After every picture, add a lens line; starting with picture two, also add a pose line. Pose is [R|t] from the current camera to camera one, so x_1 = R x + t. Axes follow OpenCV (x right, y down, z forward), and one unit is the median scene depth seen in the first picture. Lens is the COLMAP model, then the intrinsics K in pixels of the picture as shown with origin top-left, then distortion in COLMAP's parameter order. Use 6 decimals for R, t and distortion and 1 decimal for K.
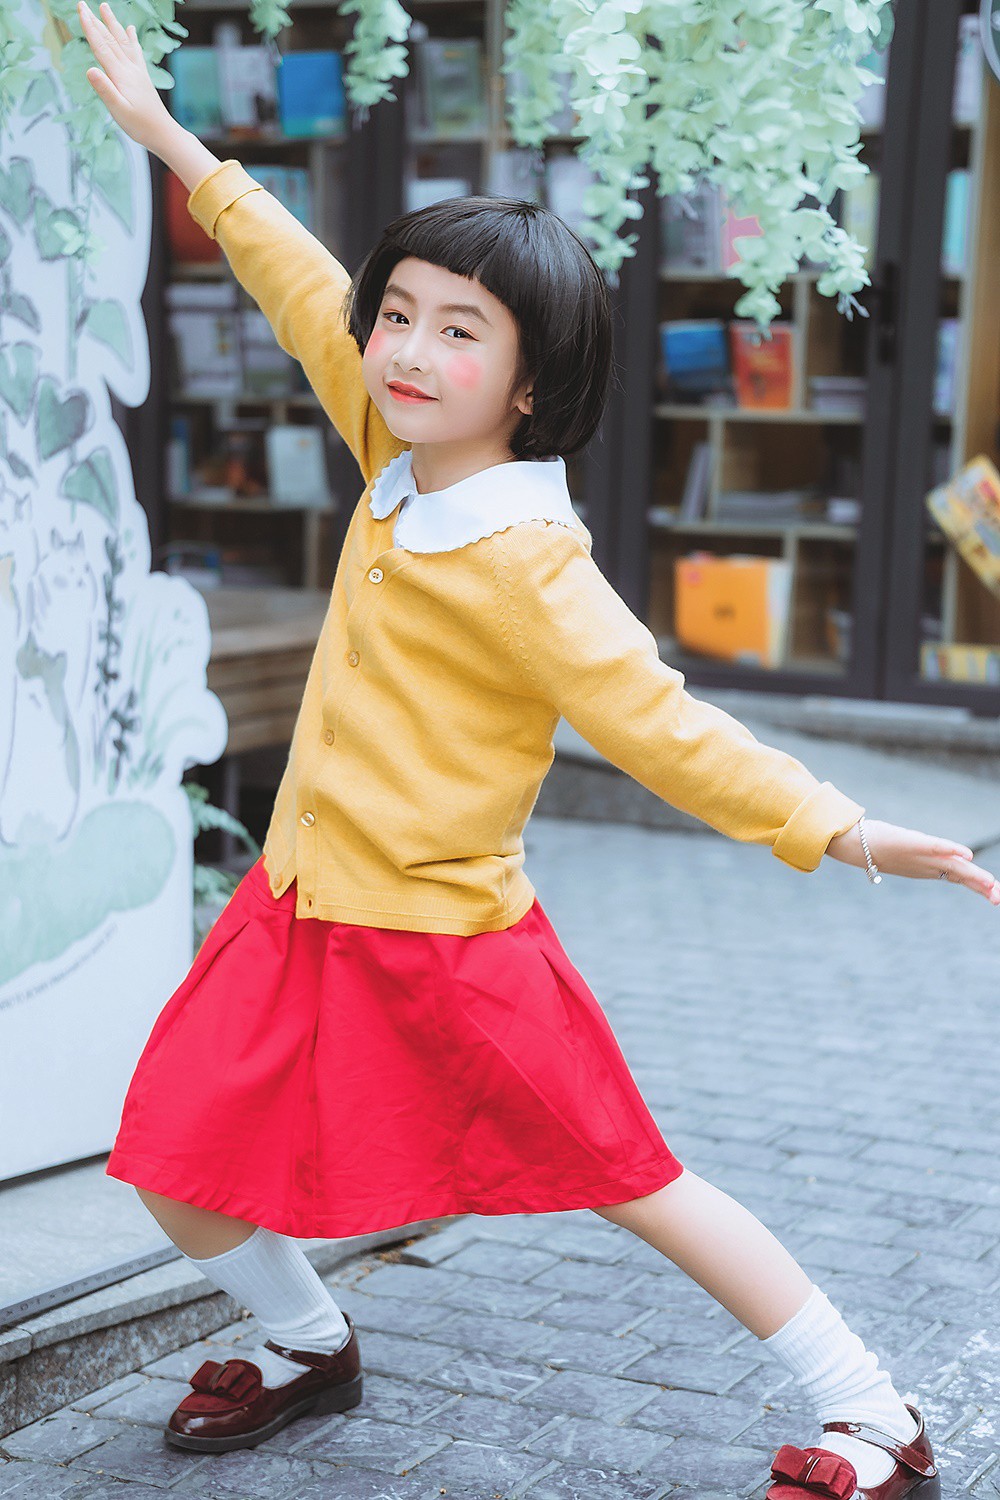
lens RADIAL K [[2938.8, 0, 500.0], [0, 2938.8, 750.0], [0, 0, 1]] dist [0.456846, 0.099534]
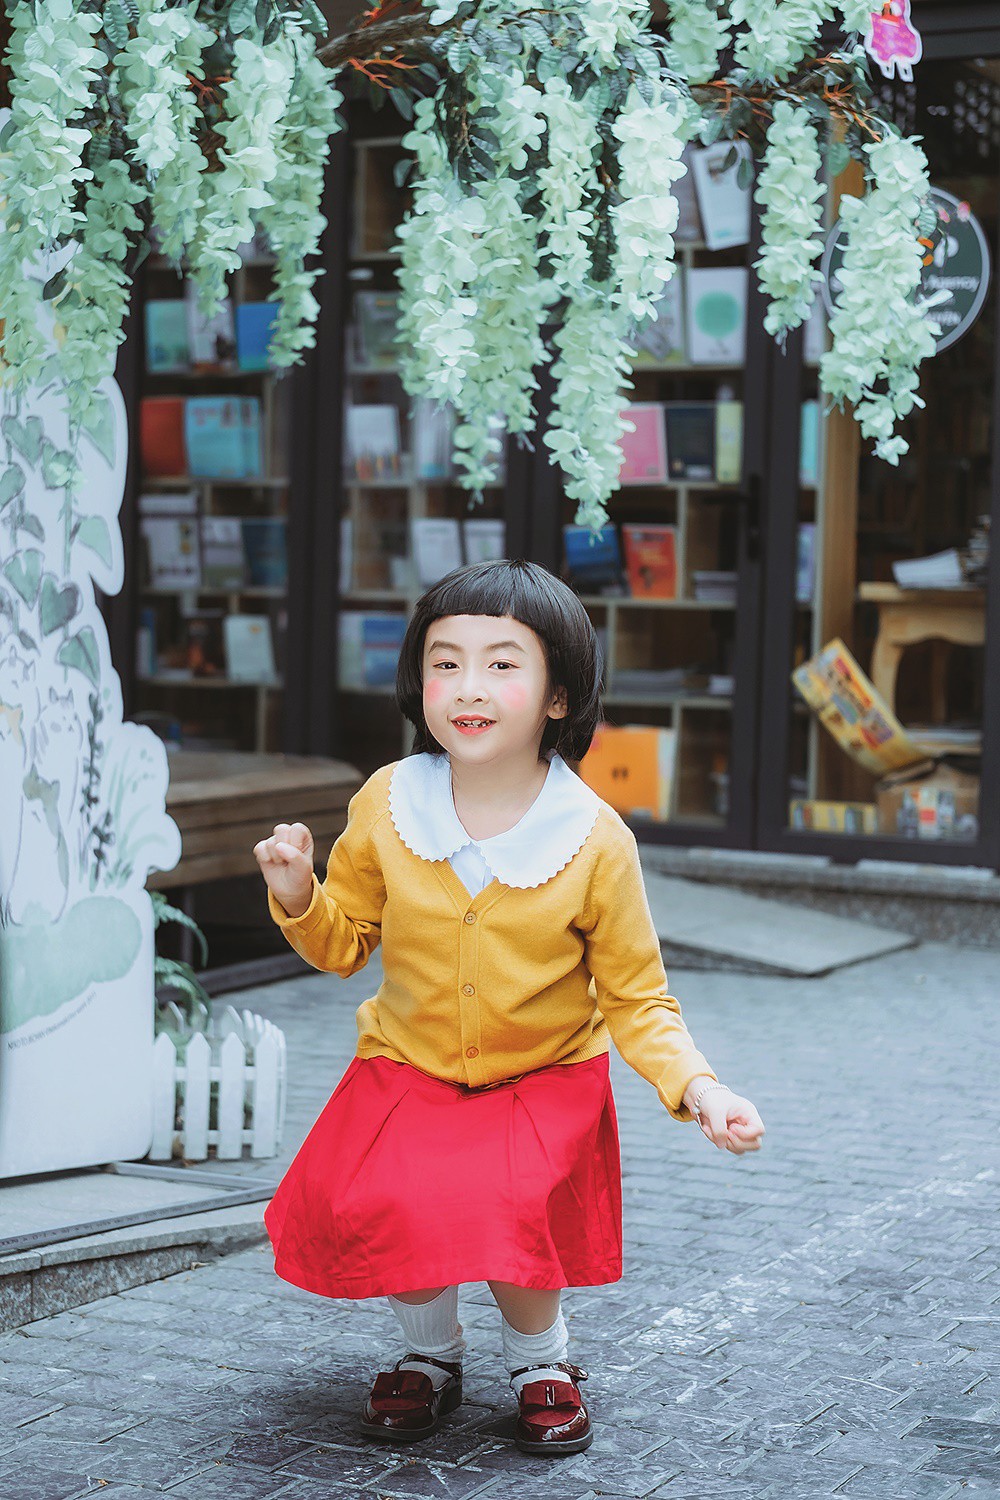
lens RADIAL K [[3044.8, 0, 360.0], [0, 3044.8, 749.9], [0, 0, 1]] dist [0.482342, -5.185758]
pose [[0.999269, -0.004104, -0.038004, 0.037534], [0.001523, 0.997705, -0.067699, 0.044559], [0.038195, 0.067592, 0.996982, -0.338499]]
